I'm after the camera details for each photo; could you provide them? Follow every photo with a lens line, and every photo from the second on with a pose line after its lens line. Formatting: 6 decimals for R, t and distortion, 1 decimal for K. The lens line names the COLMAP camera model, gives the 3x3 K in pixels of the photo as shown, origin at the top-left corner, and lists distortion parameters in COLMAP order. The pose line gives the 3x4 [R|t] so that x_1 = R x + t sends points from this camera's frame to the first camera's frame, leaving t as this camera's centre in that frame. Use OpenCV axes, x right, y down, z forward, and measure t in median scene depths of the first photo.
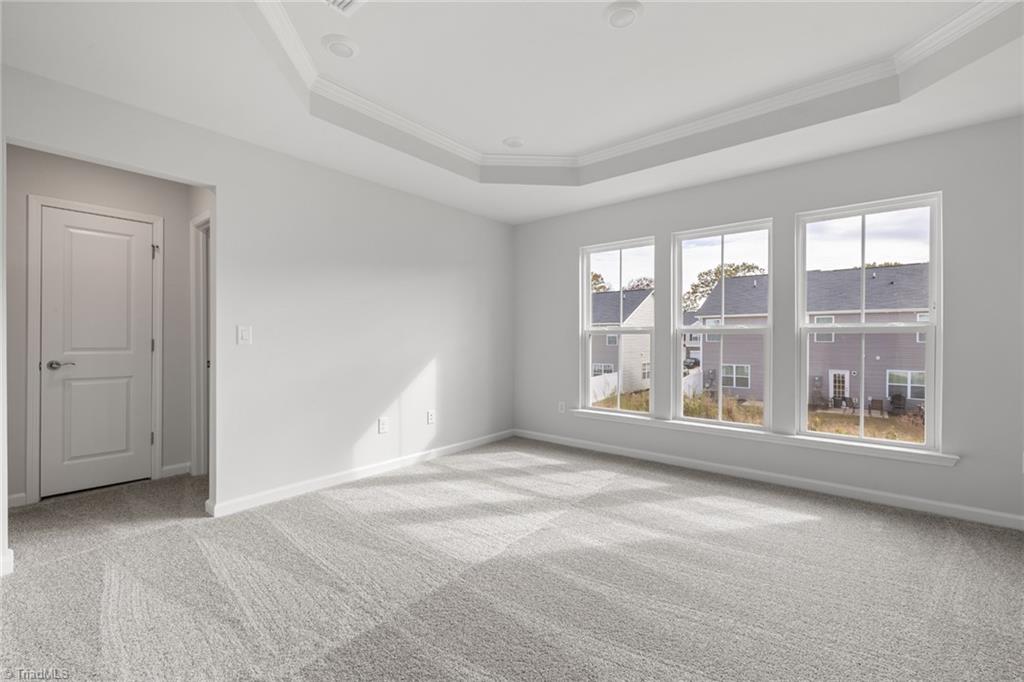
lens RADIAL K [[441.9, 0, 503.5], [0, 441.9, 330.4], [0, 0, 1]] dist [0.000759, -0.000344]
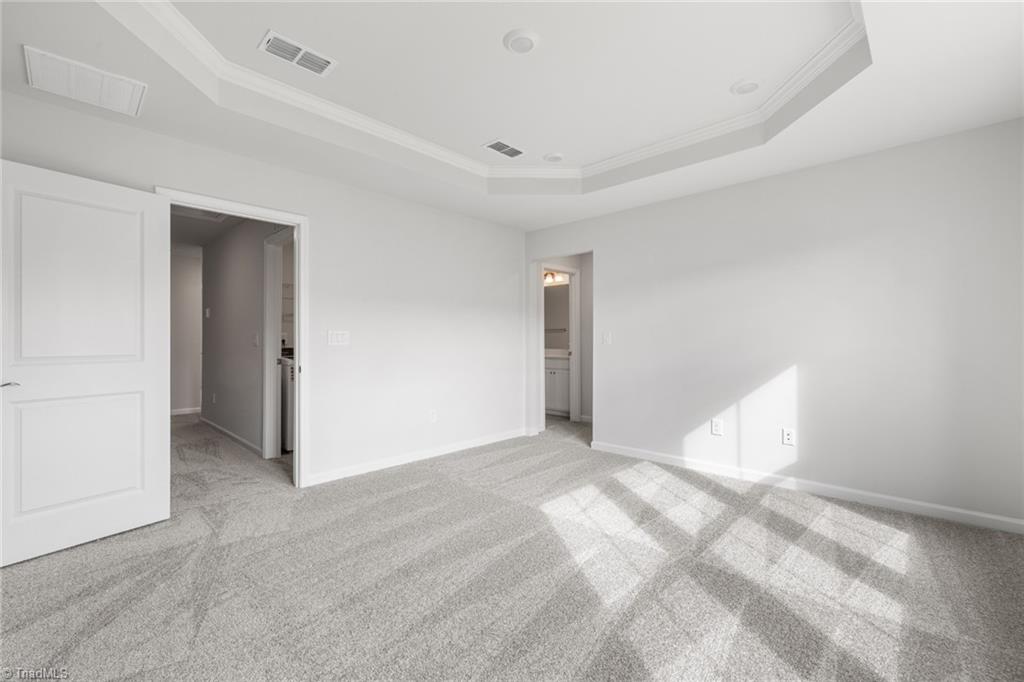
lens RADIAL K [[441.9, 0, 503.5], [0, 441.9, 330.4], [0, 0, 1]] dist [0.000759, -0.000344]
pose [[-0.089223, -0.022044, -0.995768, 0.817507], [0.022904, 0.999445, -0.024178, 0.008046], [0.995748, -0.024964, -0.088669, 0.645007]]
